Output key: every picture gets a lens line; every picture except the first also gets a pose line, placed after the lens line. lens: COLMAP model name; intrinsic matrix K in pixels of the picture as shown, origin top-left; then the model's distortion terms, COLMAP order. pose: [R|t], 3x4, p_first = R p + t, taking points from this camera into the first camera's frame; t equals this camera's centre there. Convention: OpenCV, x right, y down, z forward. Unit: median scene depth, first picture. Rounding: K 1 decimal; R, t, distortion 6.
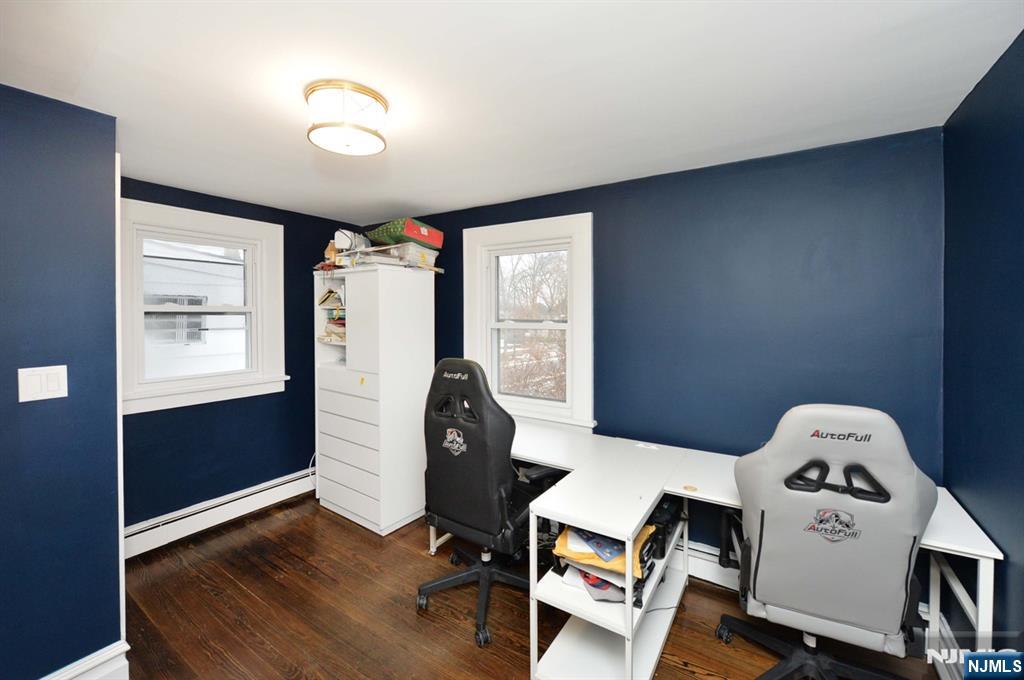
lens RADIAL K [[420.1, 0, 508.3], [0, 420.1, 317.0], [0, 0, 1]] dist [-0.001803, -0.000397]
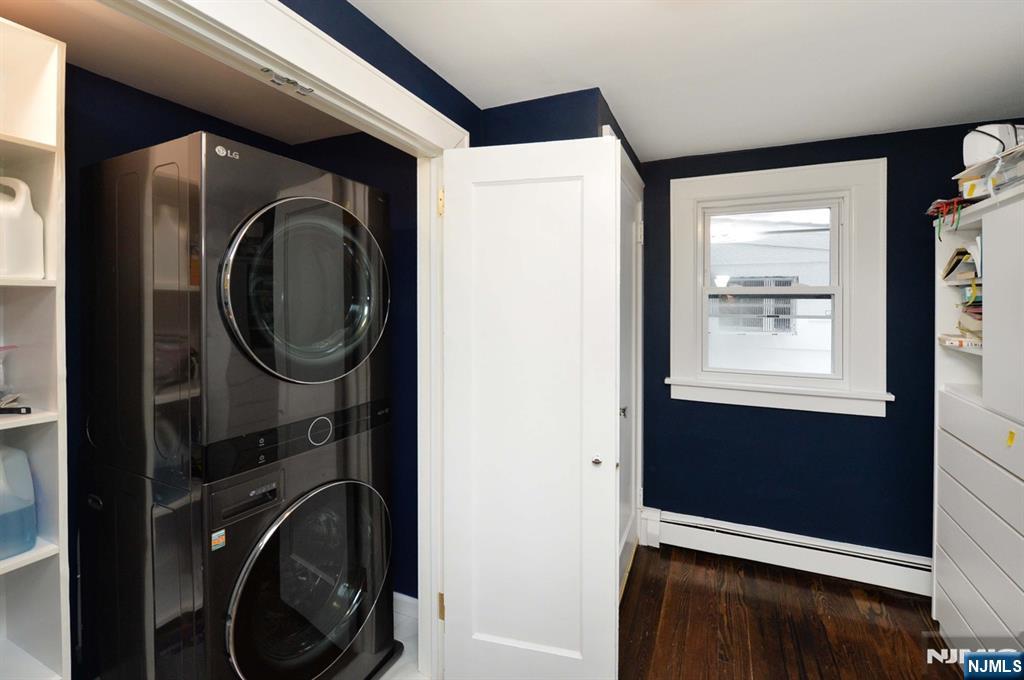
lens RADIAL K [[441.4, 0, 514.3], [0, 441.4, 308.1], [0, 0, 1]] dist [-0.001611, -0.009281]
pose [[0.186197, 0.013577, -0.982419, 0.014060], [-0.008879, 0.999887, 0.012135, 0.008084], [0.982472, 0.006463, 0.186297, 0.333819]]
